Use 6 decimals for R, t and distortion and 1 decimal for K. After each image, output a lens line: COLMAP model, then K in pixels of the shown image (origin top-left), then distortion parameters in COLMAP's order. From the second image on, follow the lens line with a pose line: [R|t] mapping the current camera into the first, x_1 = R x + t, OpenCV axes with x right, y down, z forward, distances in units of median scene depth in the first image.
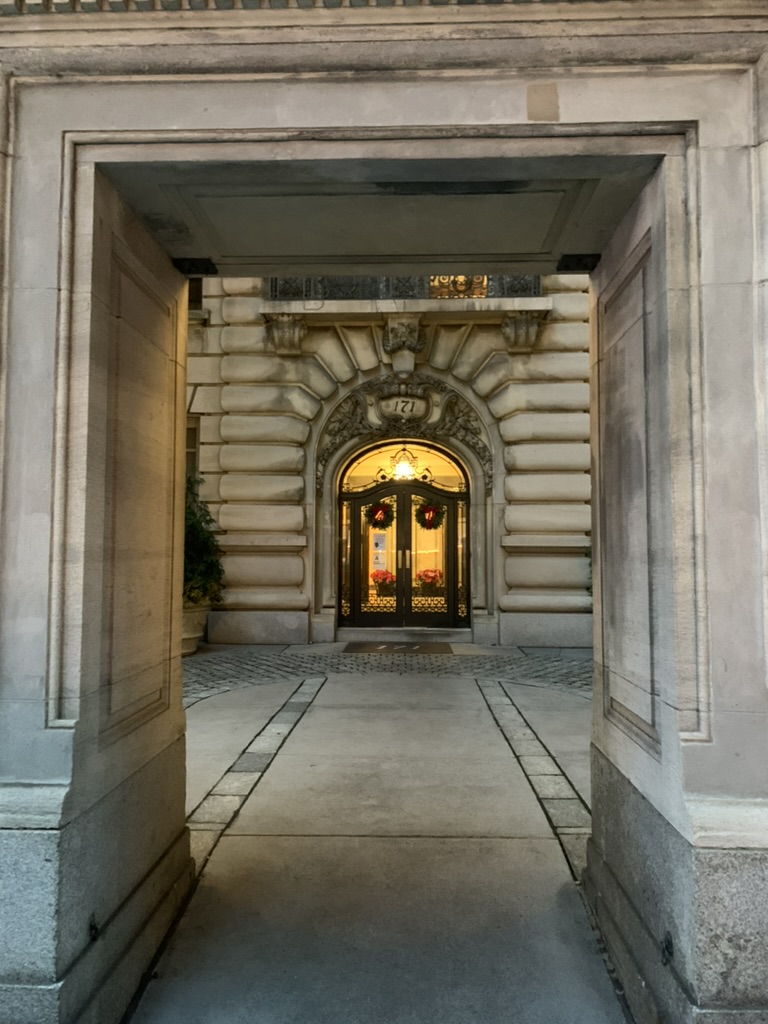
lens RADIAL K [[775.6, 0, 384.4], [0, 775.6, 510.7], [0, 0, 1]] dist [-0.000259, 0.000012]
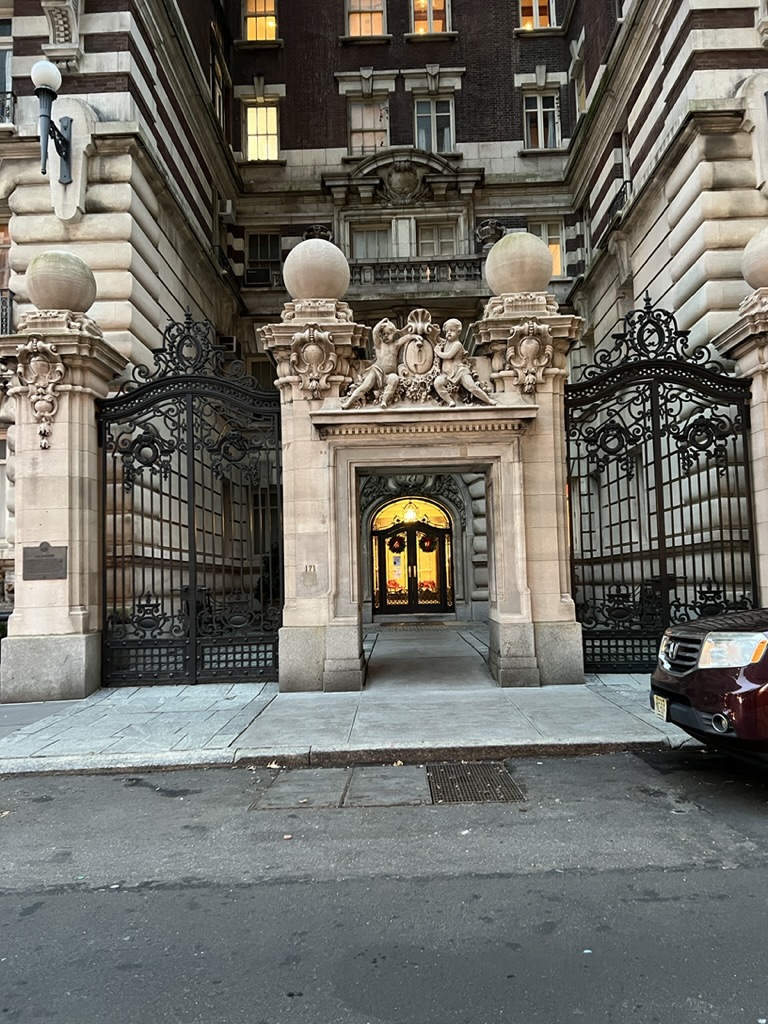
lens RADIAL K [[779.6, 0, 384.3], [0, 779.6, 515.0], [0, 0, 1]] dist [0.002269, 0.000006]
pose [[0.999576, -0.024393, 0.015869, -0.056669], [0.024944, 0.999059, -0.035486, 0.001469], [-0.014989, 0.035867, 0.999244, -0.626775]]
